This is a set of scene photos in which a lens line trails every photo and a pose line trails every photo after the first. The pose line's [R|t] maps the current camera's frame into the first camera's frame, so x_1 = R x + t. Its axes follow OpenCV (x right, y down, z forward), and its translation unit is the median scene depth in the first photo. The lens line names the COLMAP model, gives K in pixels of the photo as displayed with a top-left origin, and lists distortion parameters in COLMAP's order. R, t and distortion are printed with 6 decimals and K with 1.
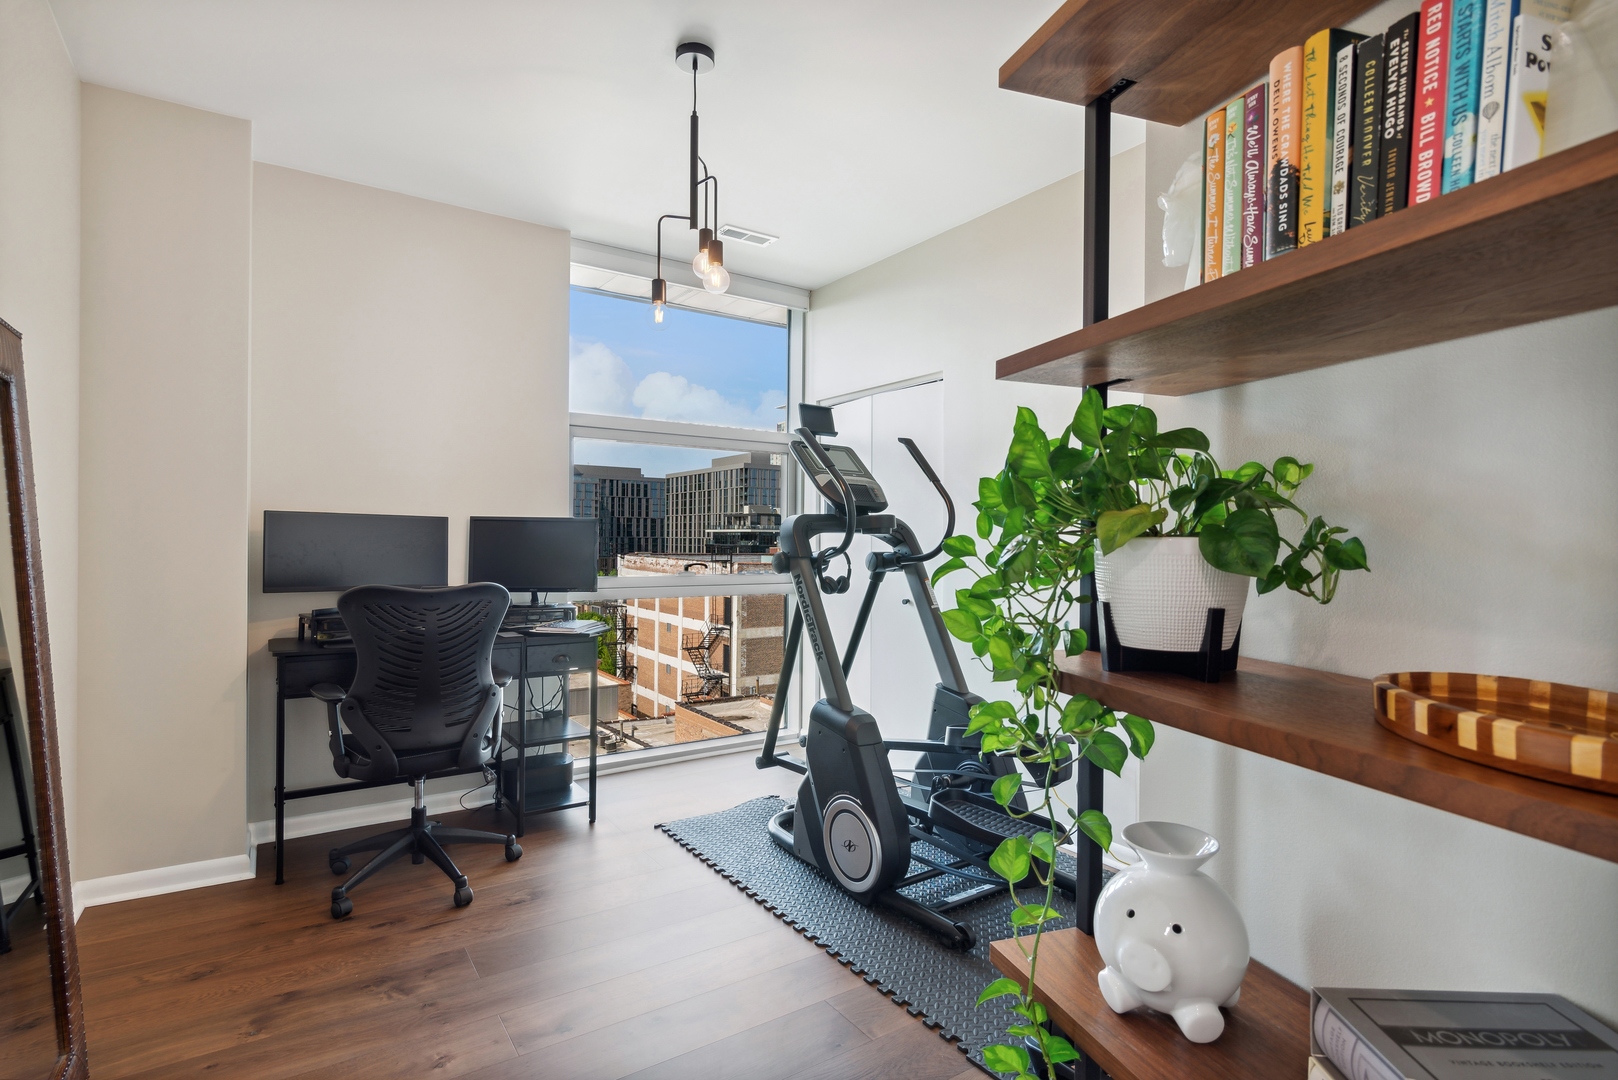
lens RADIAL K [[791.5, 0, 813.4], [0, 791.5, 528.3], [0, 0, 1]] dist [0.002451, -0.002160]
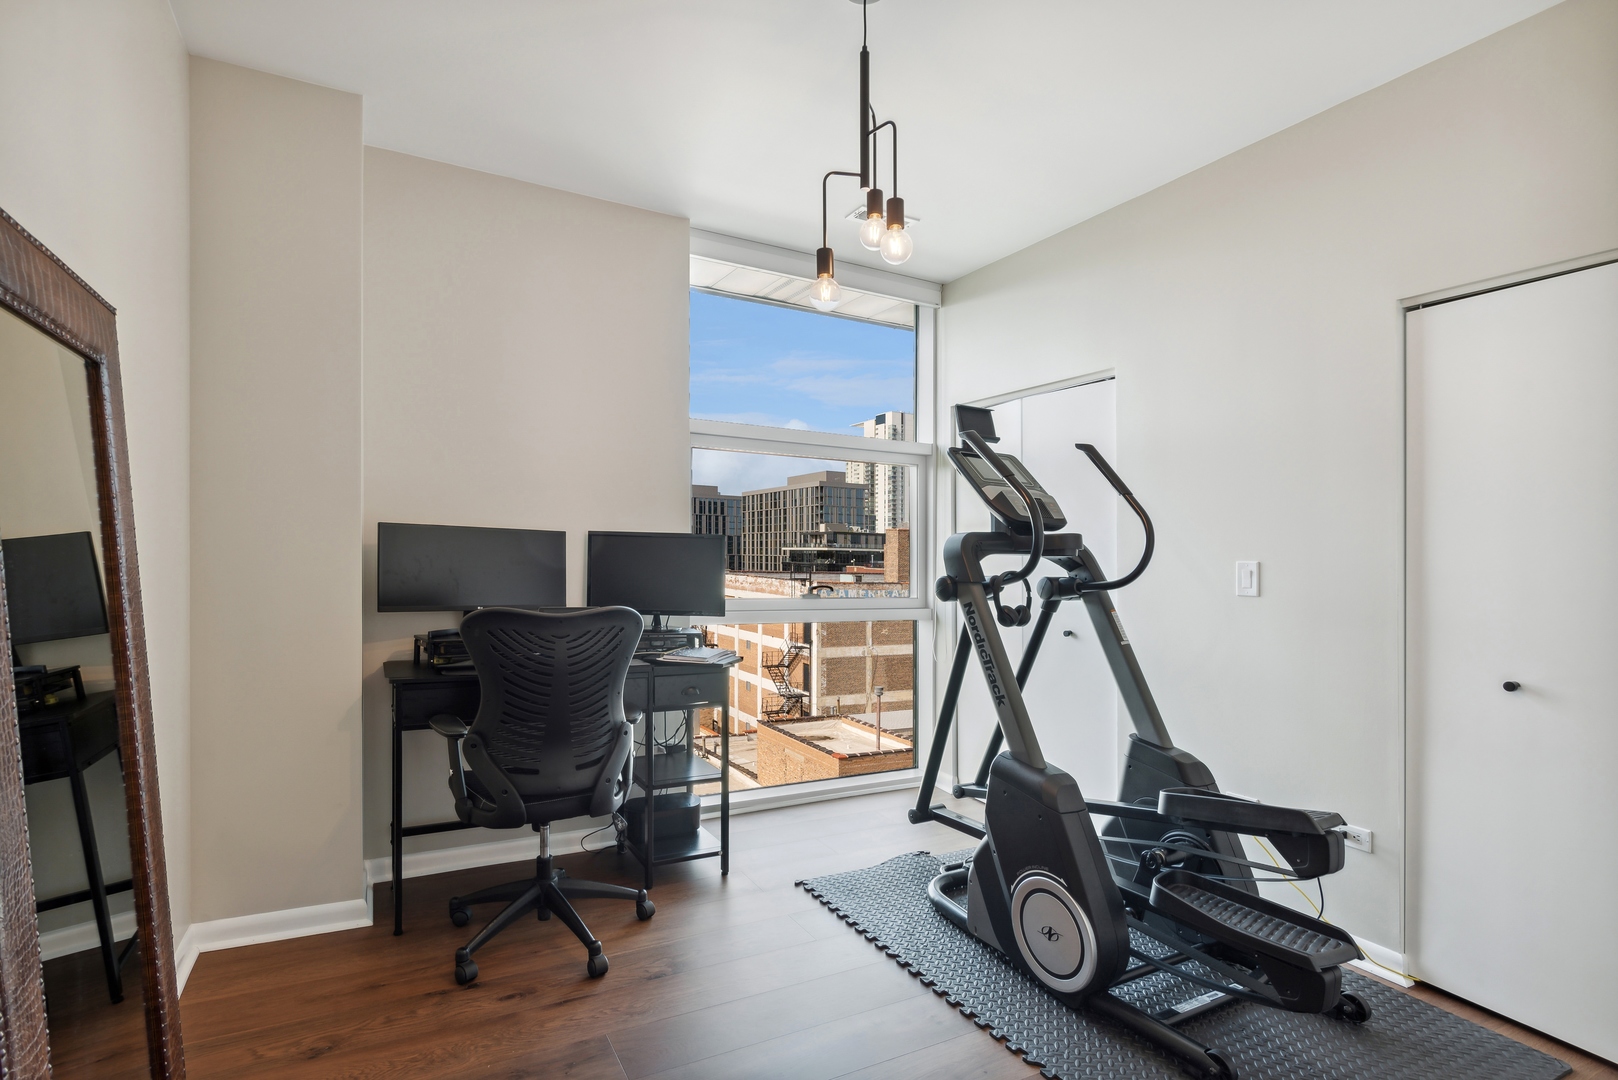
lens RADIAL K [[791.5, 0, 808.3], [0, 791.5, 568.5], [0, 0, 1]] dist [0.002451, -0.002160]
pose [[0.995006, 0.013734, -0.098869, -0.103566], [-0.011026, 0.999550, 0.027884, -0.000200], [0.099208, -0.026654, 0.994710, 0.130998]]
